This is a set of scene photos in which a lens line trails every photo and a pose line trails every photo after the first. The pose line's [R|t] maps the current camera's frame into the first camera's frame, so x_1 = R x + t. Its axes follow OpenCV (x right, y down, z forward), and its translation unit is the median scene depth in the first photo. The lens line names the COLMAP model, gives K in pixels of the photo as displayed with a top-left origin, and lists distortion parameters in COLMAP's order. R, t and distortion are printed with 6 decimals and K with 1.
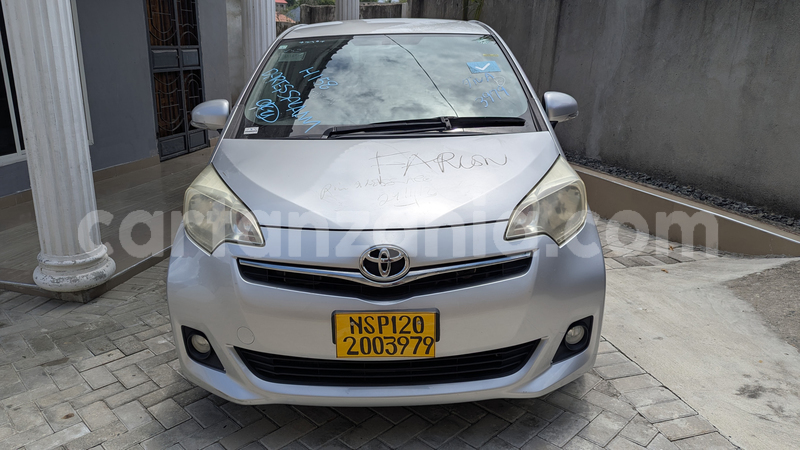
lens RADIAL K [[568.3, 0, 408.7], [0, 568.3, 225.3], [0, 0, 1]] dist [0.028824, -0.000903]
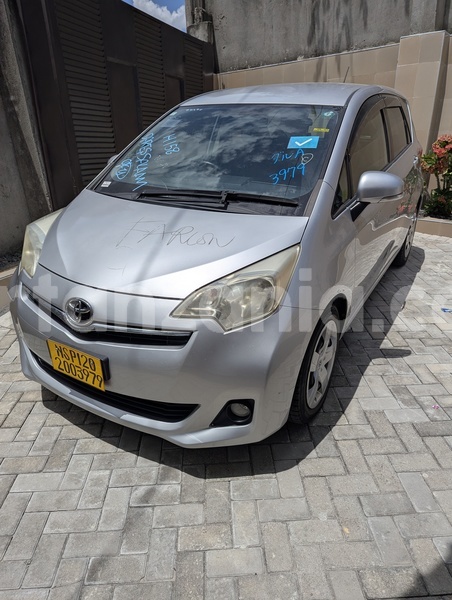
lens RADIAL K [[428.0, 0, 234.8], [0, 428.0, 300.1], [0, 0, 1]] dist [0.013884, -0.007693]
pose [[0.861708, 0.232245, -0.451135, 0.684365], [-0.153363, 0.966728, 0.204736, -0.209957], [0.483673, -0.107235, 0.868654, 0.322322]]
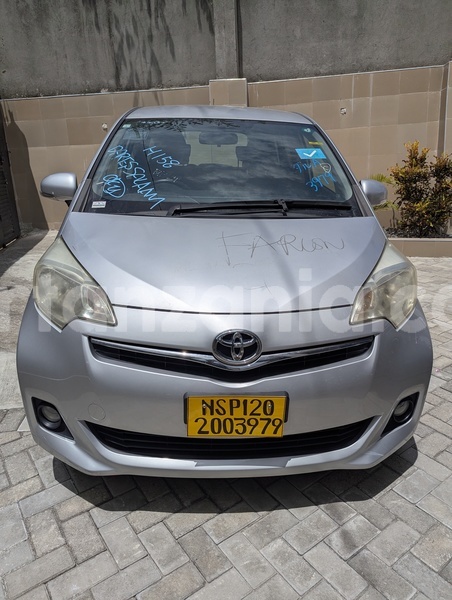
lens RADIAL K [[428.0, 0, 234.8], [0, 428.0, 300.1], [0, 0, 1]] dist [0.013884, -0.007693]
pose [[0.997340, 0.026495, 0.067909, -0.099551], [-0.030964, 0.997363, 0.065638, -0.066698], [-0.065990, -0.067566, 0.995530, 0.240432]]
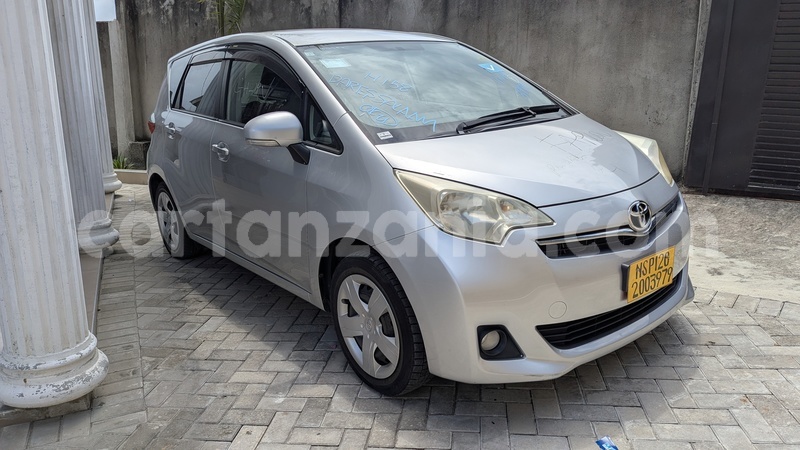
lens RADIAL K [[562.7, 0, 392.5], [0, 562.7, 240.4], [0, 0, 1]] dist [0.029082, 0.000119]
pose [[0.795355, -0.197215, 0.573164, -1.139169], [0.209533, 0.976751, 0.045322, -0.045852], [-0.568776, 0.084049, 0.818186, 0.316549]]
